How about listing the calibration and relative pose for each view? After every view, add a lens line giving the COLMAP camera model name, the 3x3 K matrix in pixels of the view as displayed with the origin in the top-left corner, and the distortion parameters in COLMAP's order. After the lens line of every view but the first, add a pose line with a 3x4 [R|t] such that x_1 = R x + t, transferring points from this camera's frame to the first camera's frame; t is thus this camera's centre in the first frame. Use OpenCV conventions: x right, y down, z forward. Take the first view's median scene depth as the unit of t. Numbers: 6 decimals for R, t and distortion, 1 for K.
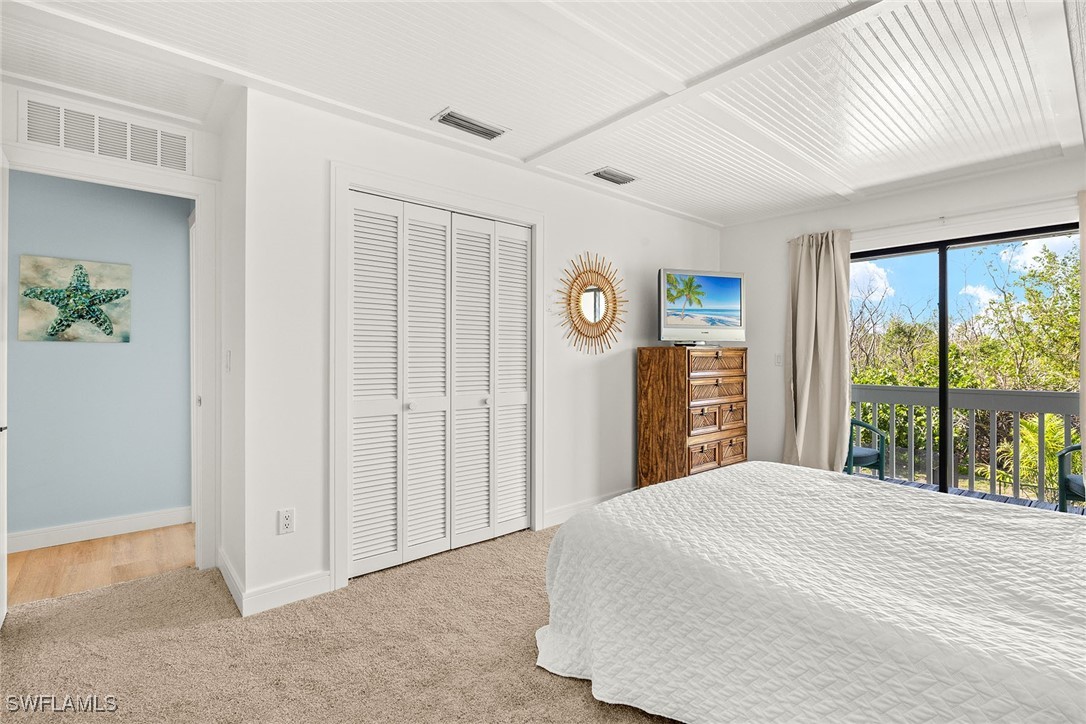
lens RADIAL K [[502.5, 0, 545.3], [0, 502.5, 356.3], [0, 0, 1]] dist [0.003392, 0.000256]
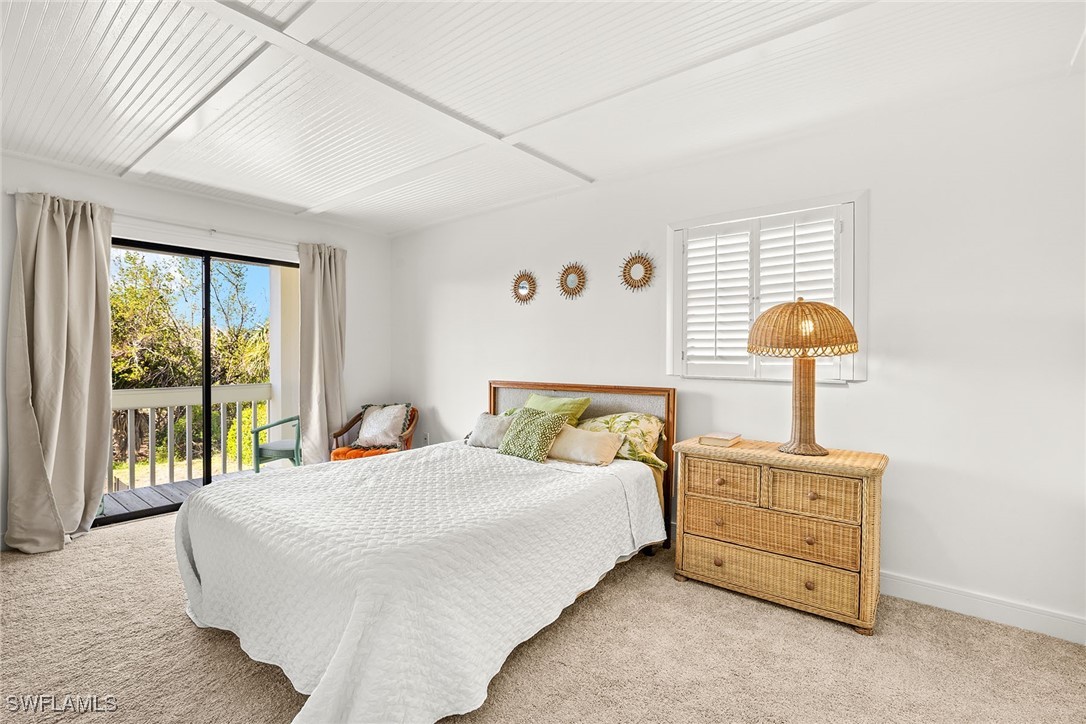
lens RADIAL K [[502.5, 0, 544.3], [0, 502.5, 358.6], [0, 0, 1]] dist [0.003392, 0.000256]
pose [[-0.173924, -0.007329, 0.984732, -0.397860], [0.000839, 0.999971, 0.007590, -0.004690], [-0.984759, 0.002146, -0.173913, 0.468769]]
